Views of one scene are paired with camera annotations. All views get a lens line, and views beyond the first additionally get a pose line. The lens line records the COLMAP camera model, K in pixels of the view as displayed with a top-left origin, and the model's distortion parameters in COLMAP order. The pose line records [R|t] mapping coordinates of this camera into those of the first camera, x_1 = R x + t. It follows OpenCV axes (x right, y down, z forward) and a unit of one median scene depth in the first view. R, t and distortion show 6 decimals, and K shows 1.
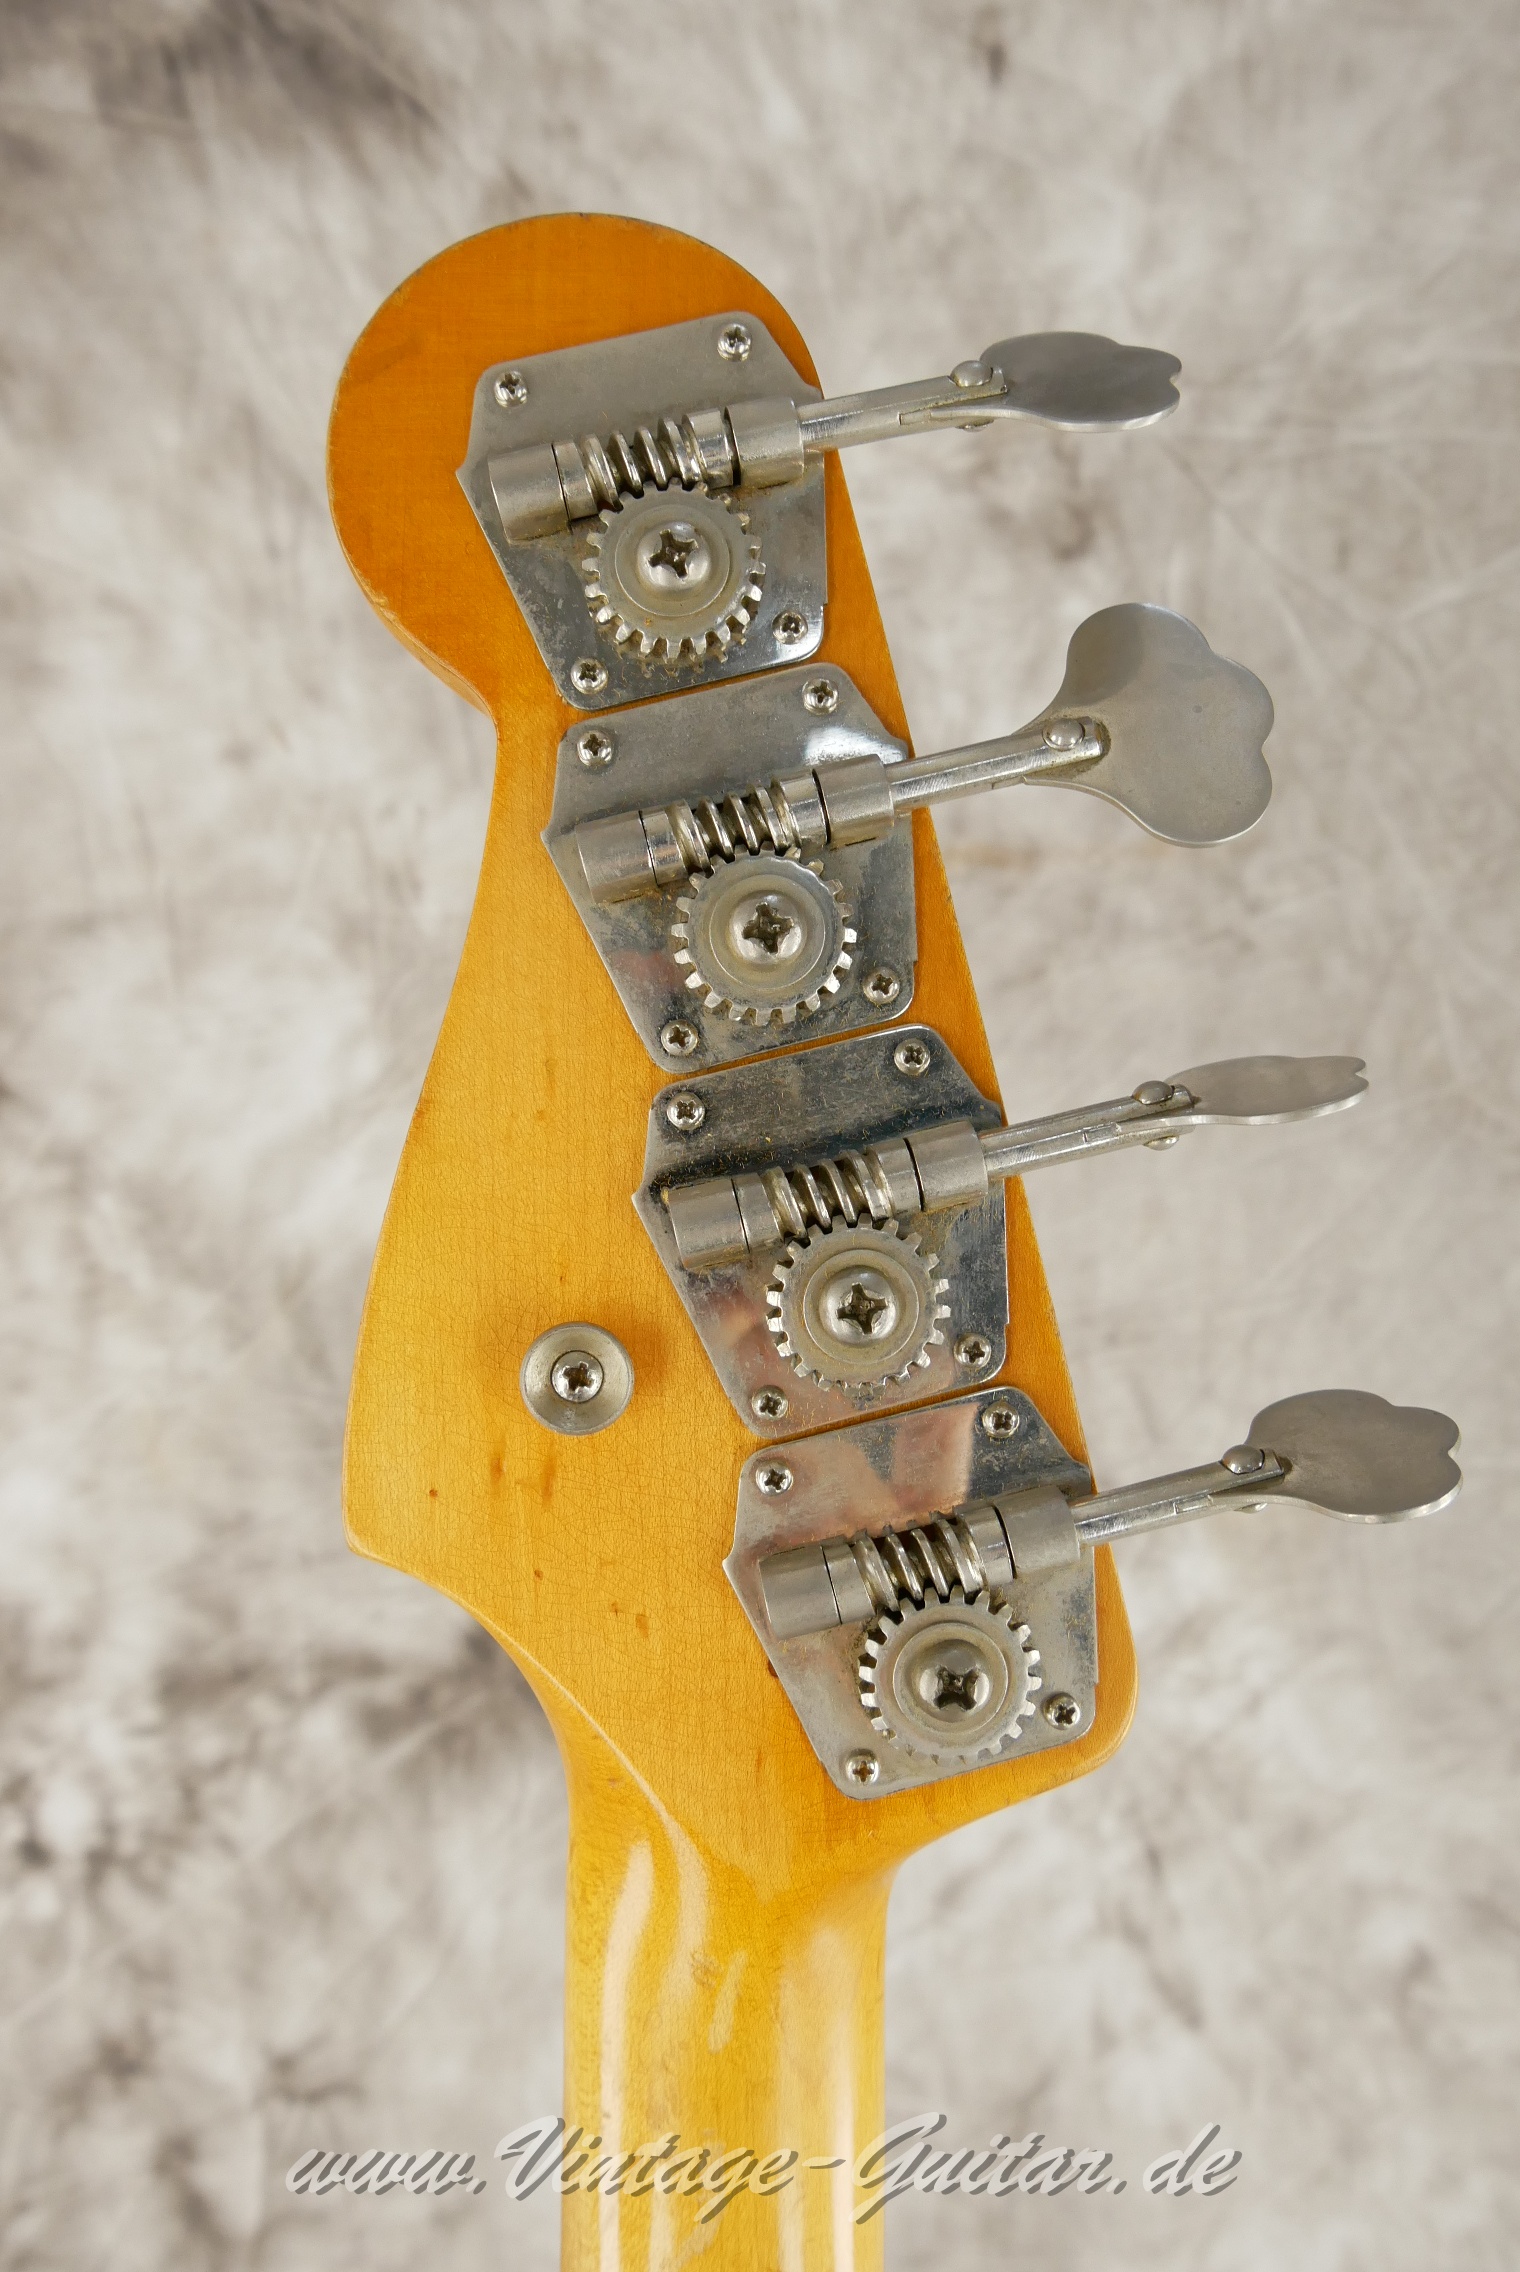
lens RADIAL K [[1880.9, 0, 740.7], [0, 1880.9, 1096.6], [0, 0, 1]] dist [-0.070776, 0.038119]
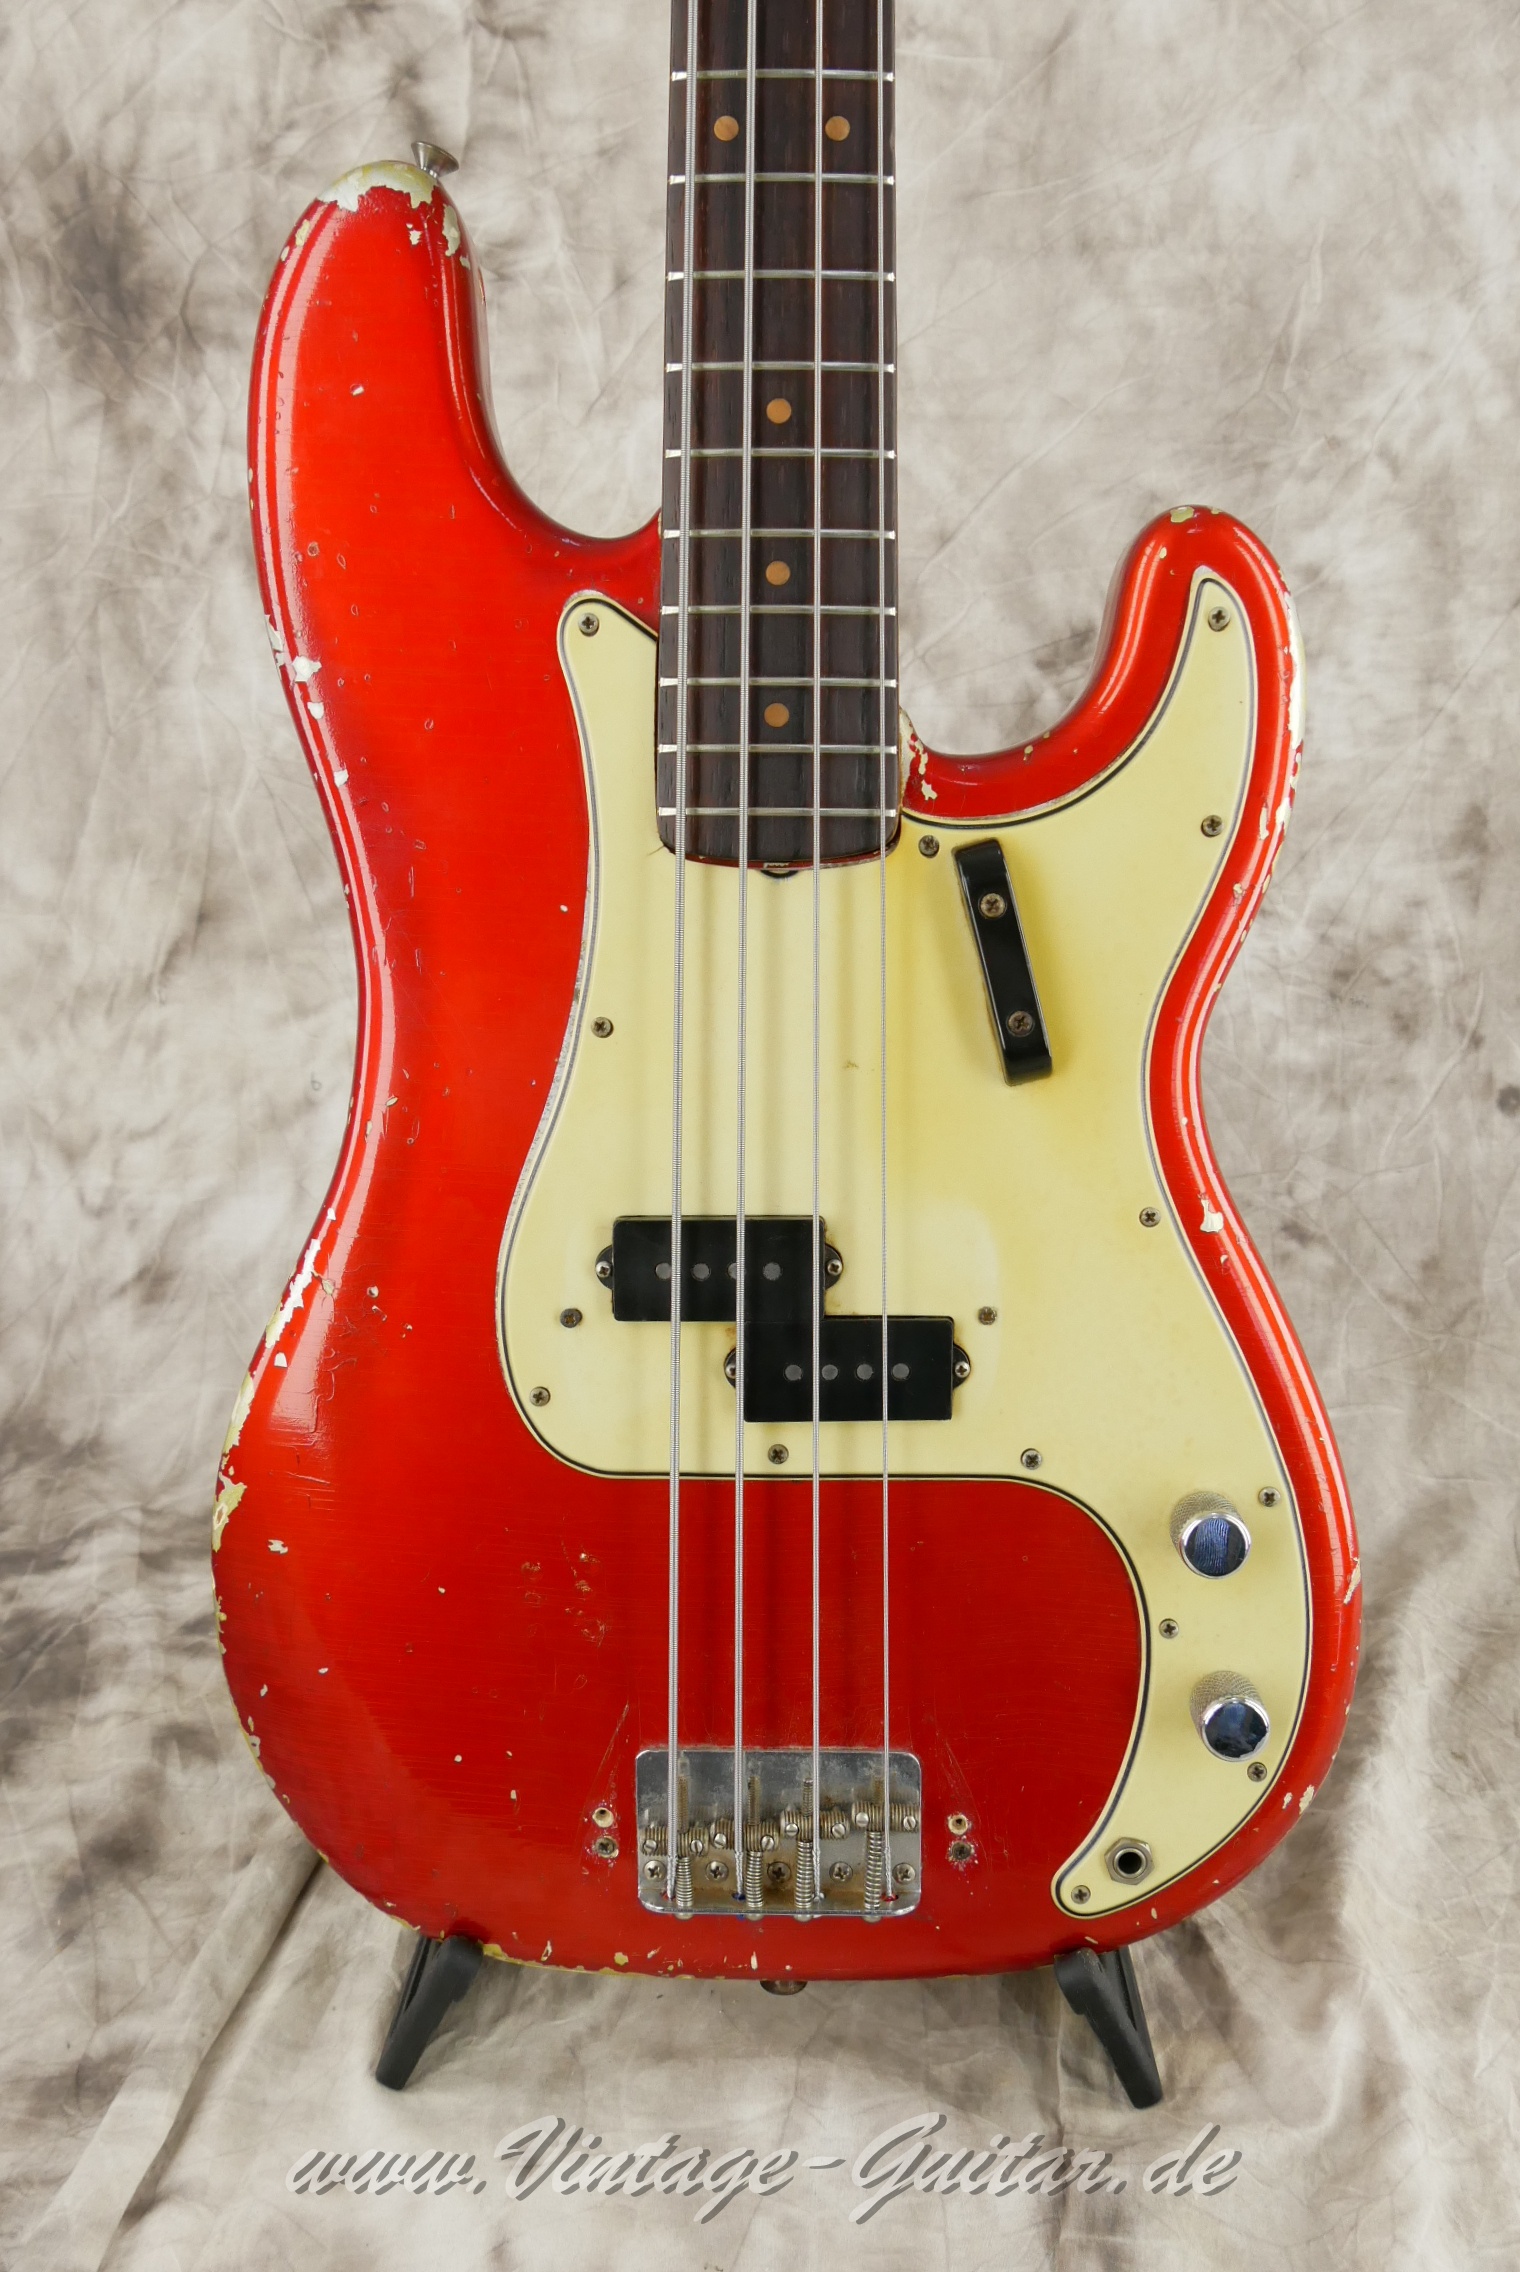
lens RADIAL K [[1880.9, 0, 746.7], [0, 1880.9, 1101.7], [0, 0, 1]] dist [-0.070776, 0.038119]
pose [[0.999211, 0.007065, -0.039081, -0.005573], [-0.000872, 0.987716, 0.156259, 1.122919], [0.039705, -0.156102, 0.986943, -0.423307]]
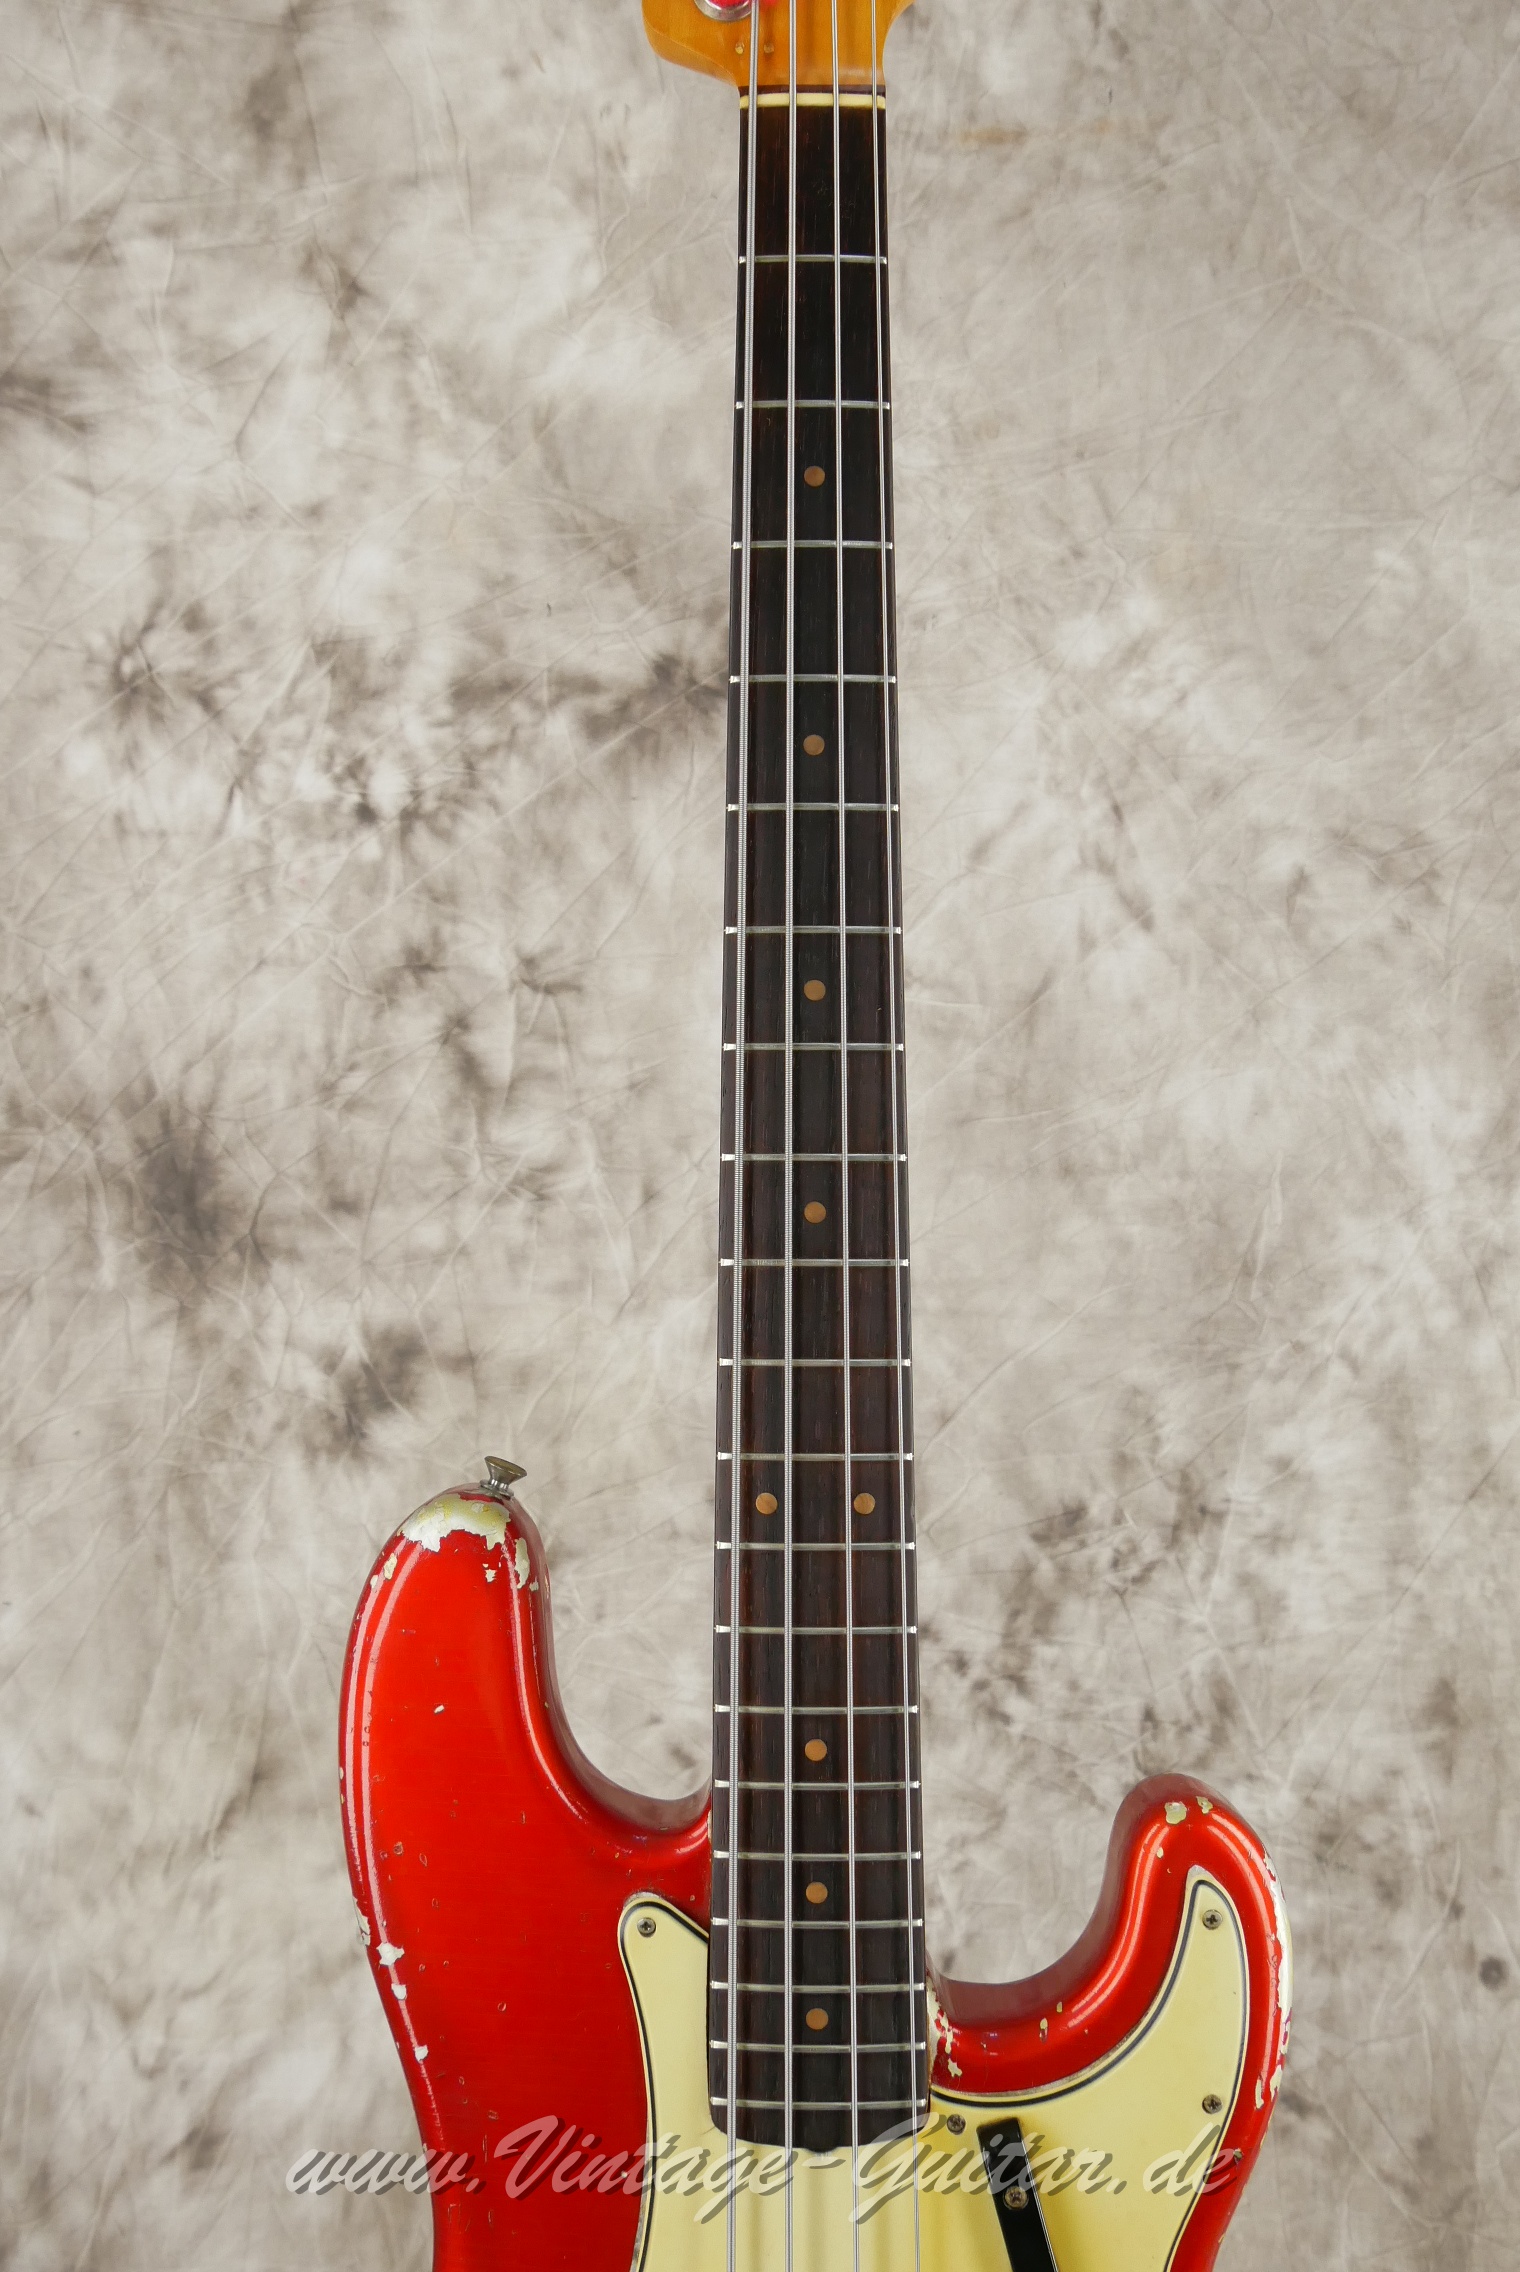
lens RADIAL K [[1880.9, 0, 738.4], [0, 1880.9, 1122.8], [0, 0, 1]] dist [-0.070776, 0.038119]
pose [[0.999227, -0.007448, -0.038609, -0.023665], [0.007082, 0.999929, -0.009614, 0.685381], [0.038678, 0.009333, 0.999208, -0.512036]]
